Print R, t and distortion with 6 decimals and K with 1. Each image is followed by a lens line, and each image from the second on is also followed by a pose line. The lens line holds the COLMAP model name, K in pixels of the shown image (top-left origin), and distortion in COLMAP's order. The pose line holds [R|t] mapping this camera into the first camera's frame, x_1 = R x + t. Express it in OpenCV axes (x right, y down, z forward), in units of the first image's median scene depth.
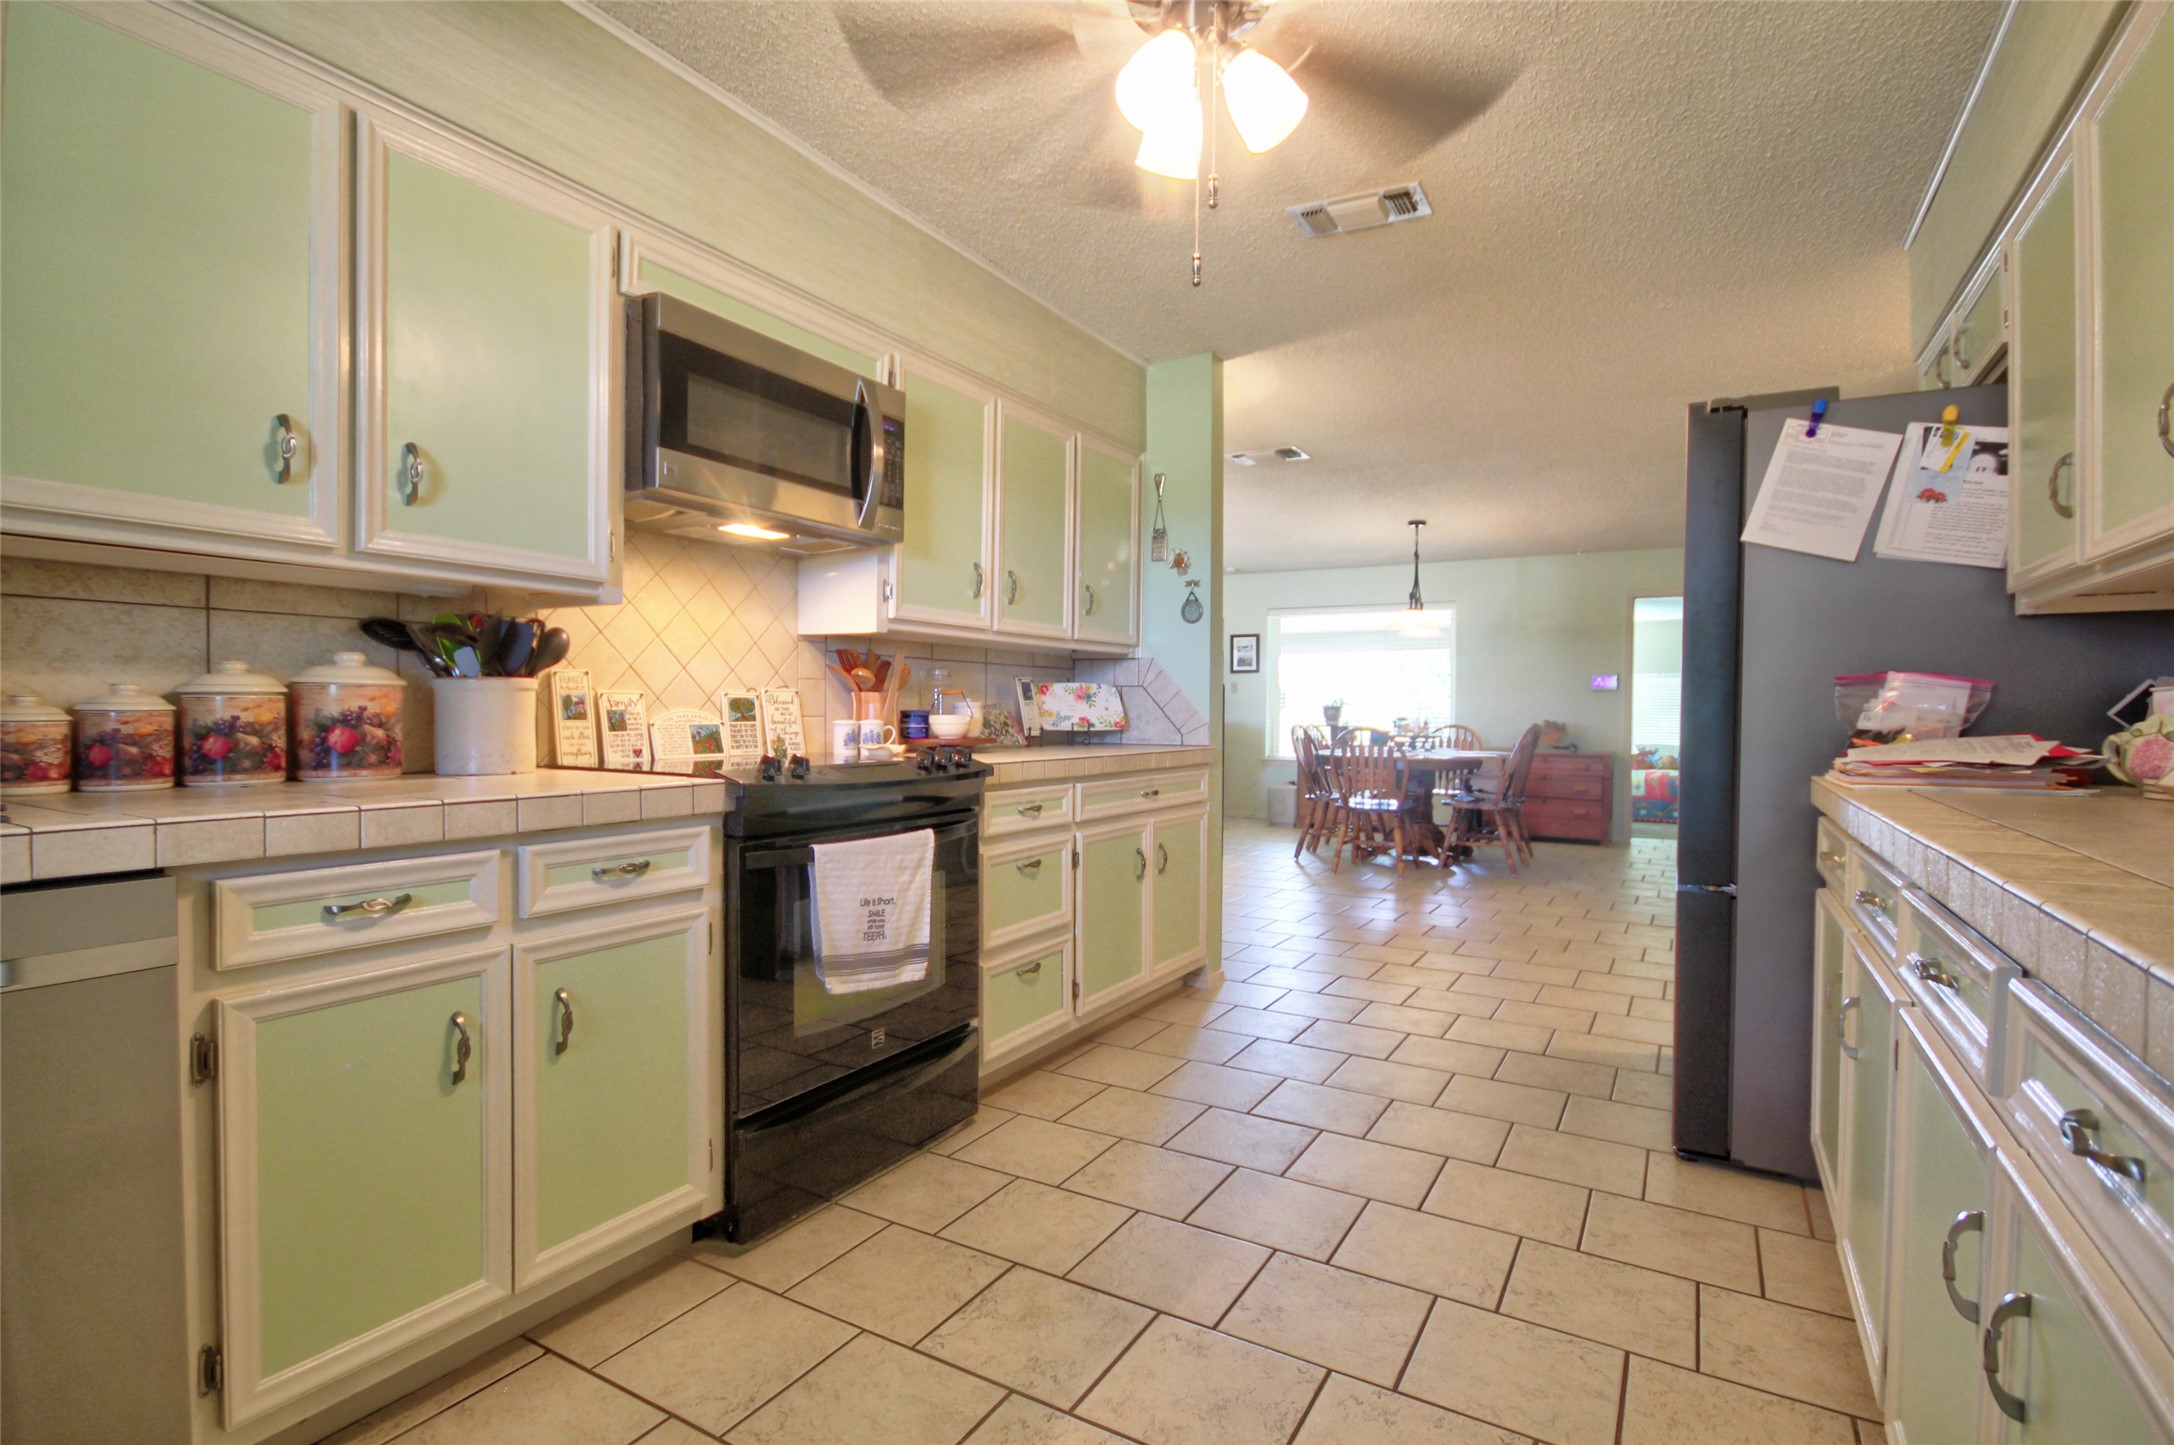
lens RADIAL K [[1027.1, 0, 1089.4], [0, 1027.1, 725.7], [0, 0, 1]] dist [-0.010377, 0.002278]
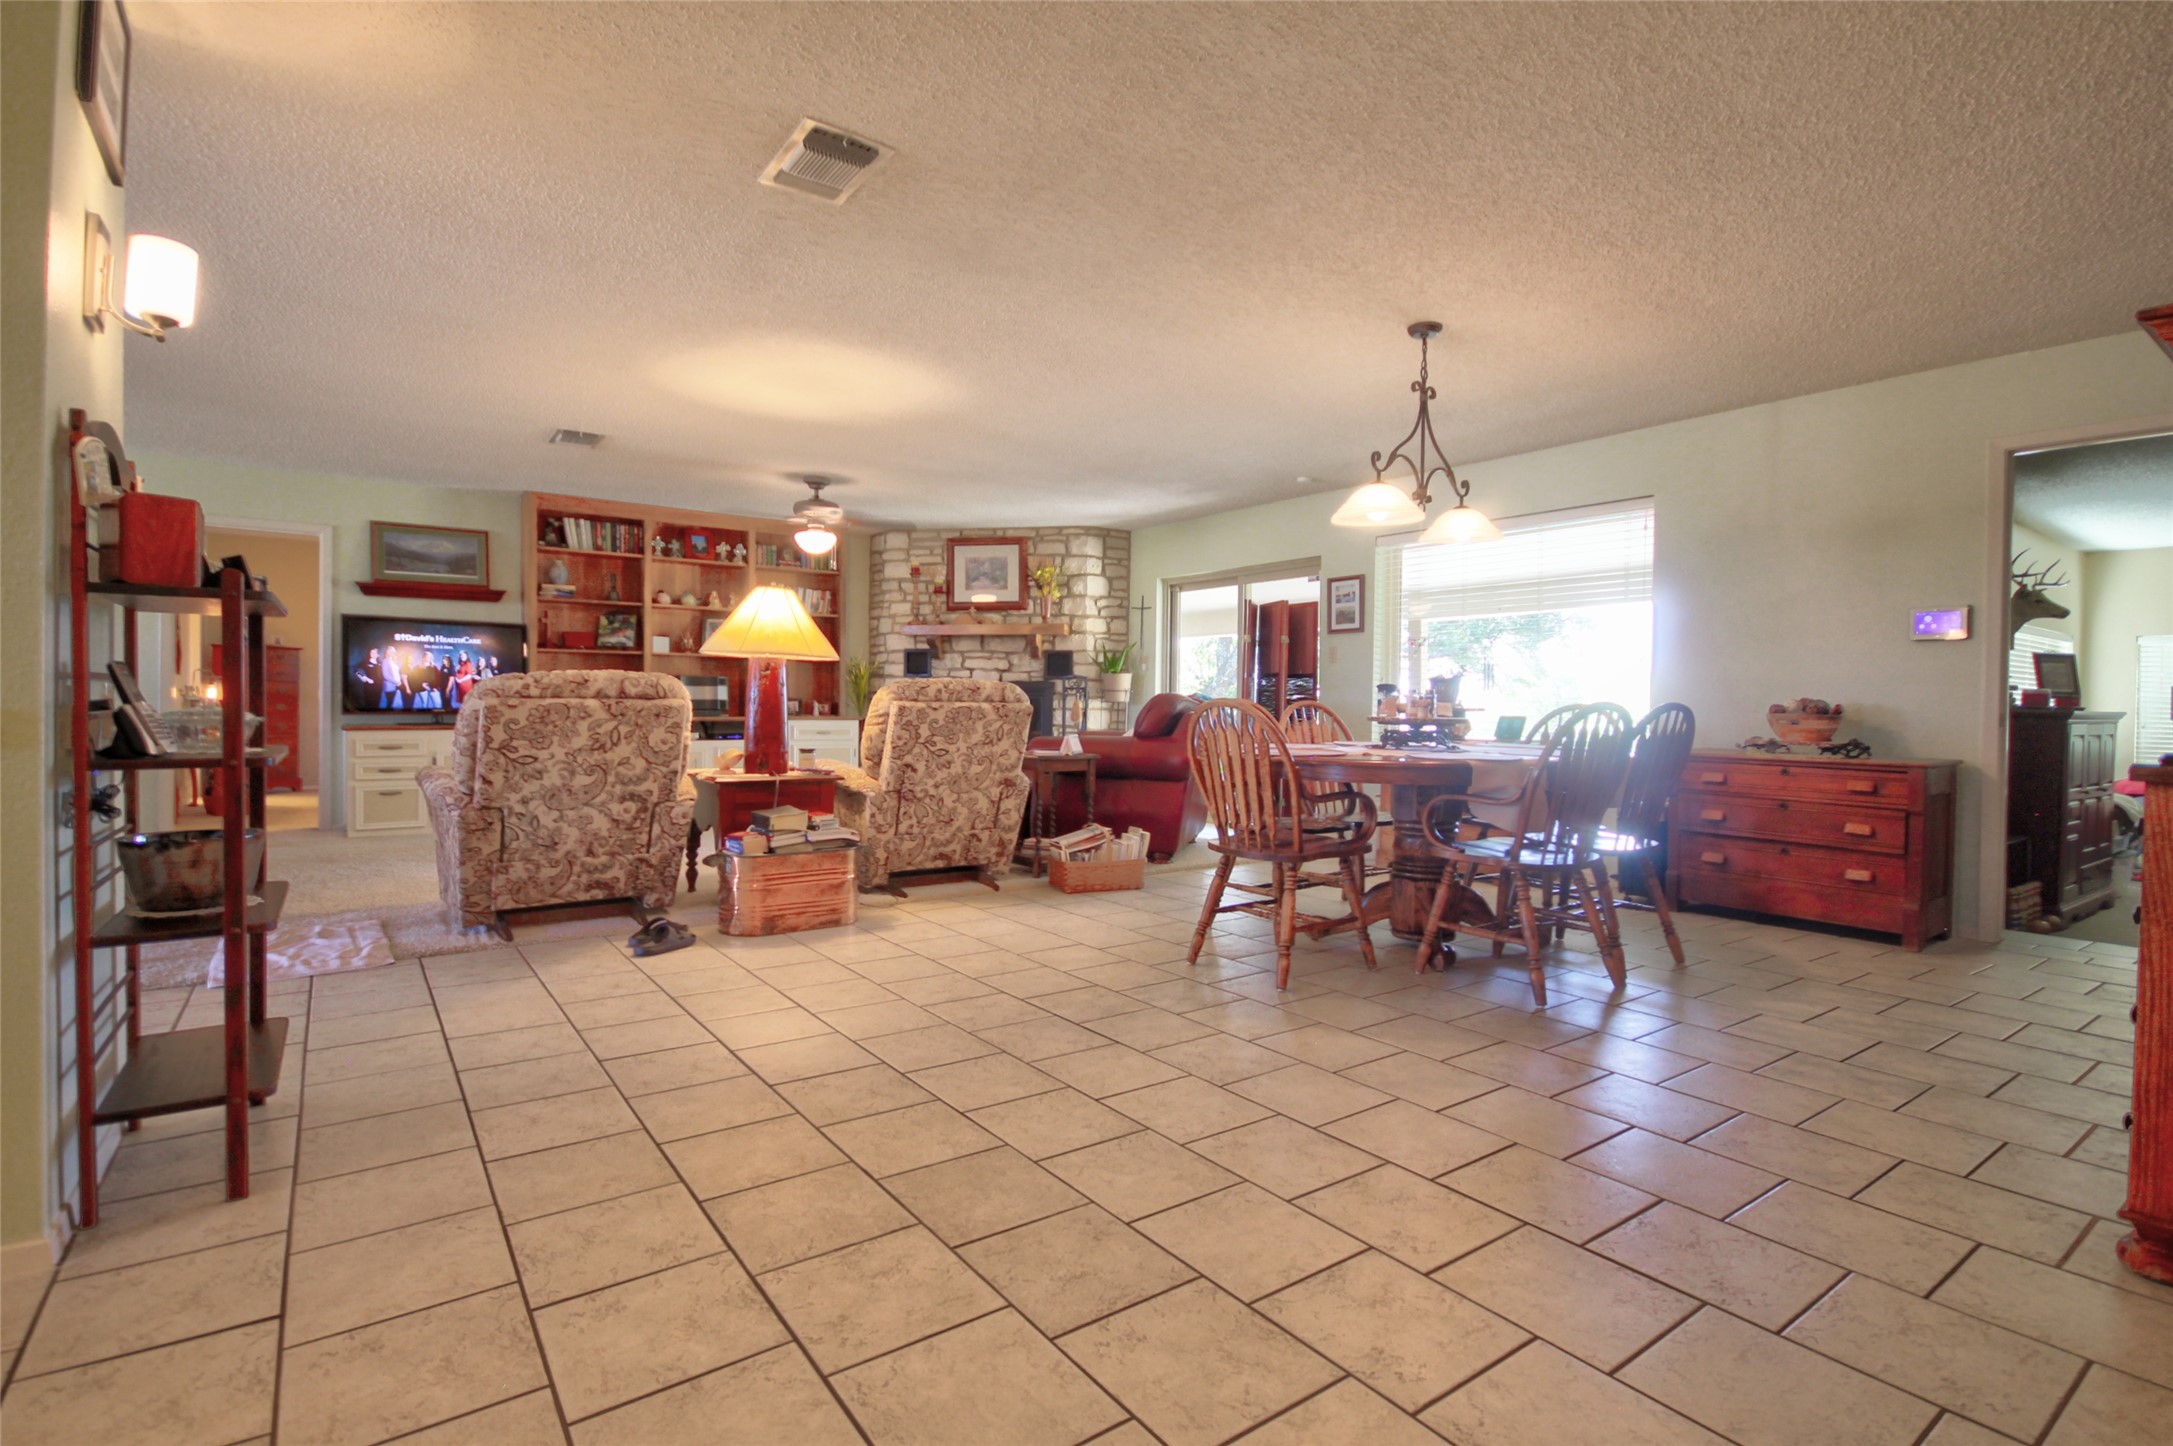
lens RADIAL K [[1026.6, 0, 1069.9], [0, 1026.6, 710.8], [0, 0, 1]] dist [-0.010377, 0.002278]
pose [[0.916925, 0.005531, -0.399021, 0.959150], [-0.009597, 0.999920, -0.008194, 0.029492], [0.398944, 0.011343, 0.916905, 1.123258]]
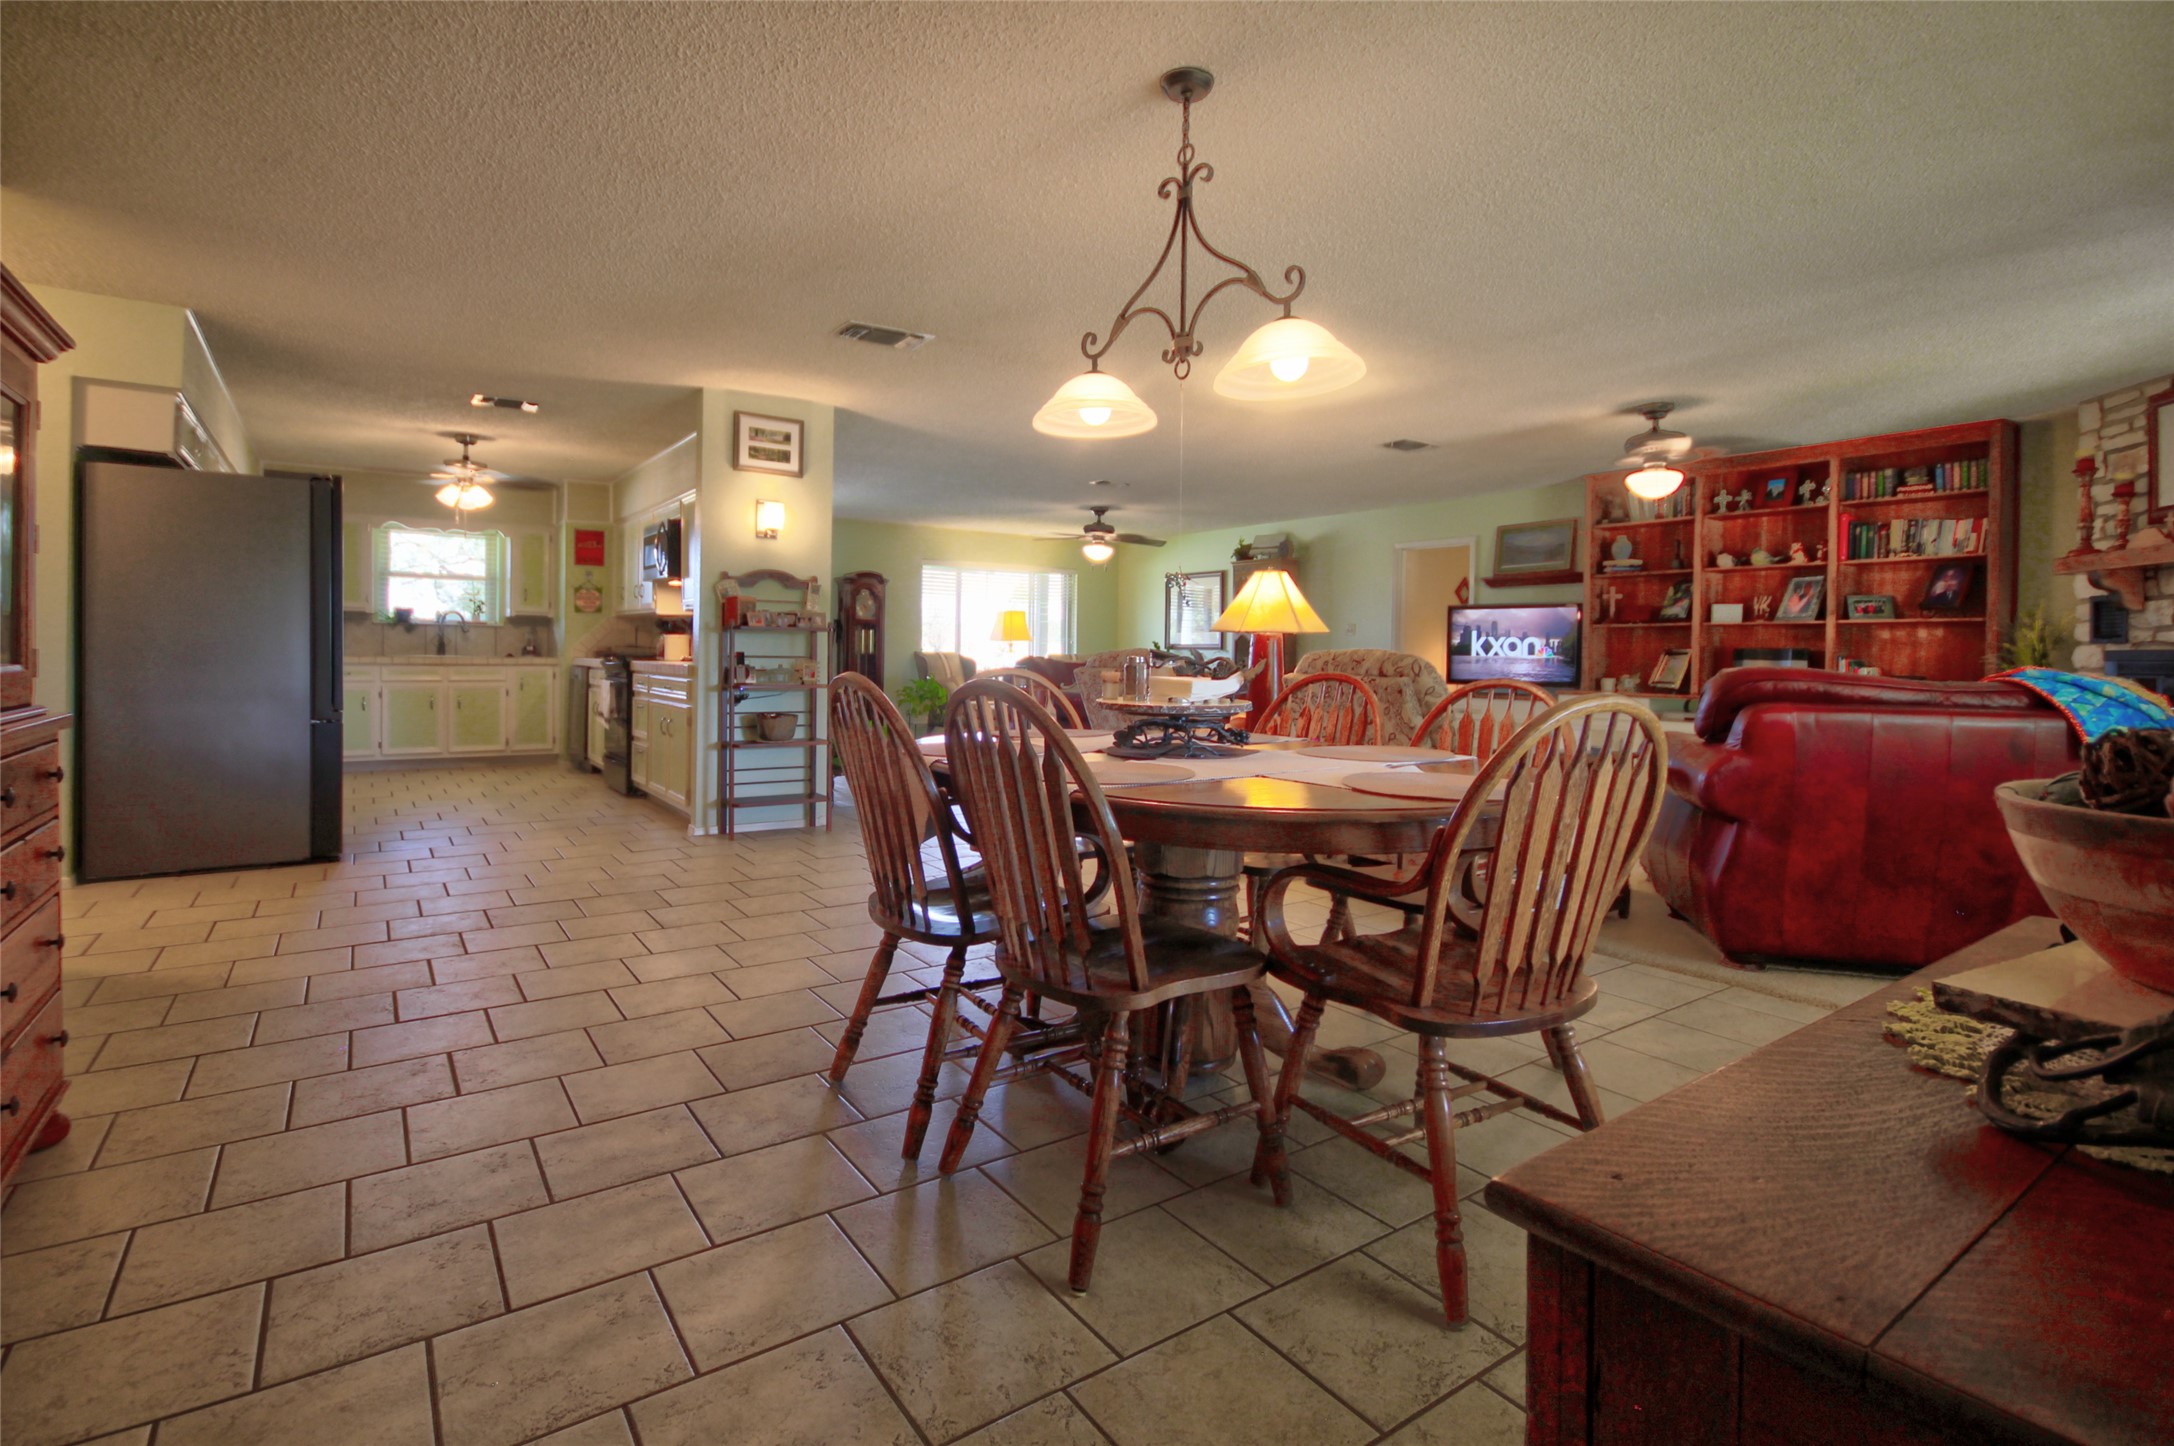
lens RADIAL K [[1027.1, 0, 1105.7], [0, 1027.1, 673.4], [0, 0, 1]] dist [-0.010377, 0.002278]
pose [[-0.396396, 0.003427, -0.918073, 1.704951], [-0.032465, 0.999315, 0.017747, -0.017651], [0.917505, 0.036840, -0.396013, 2.973871]]
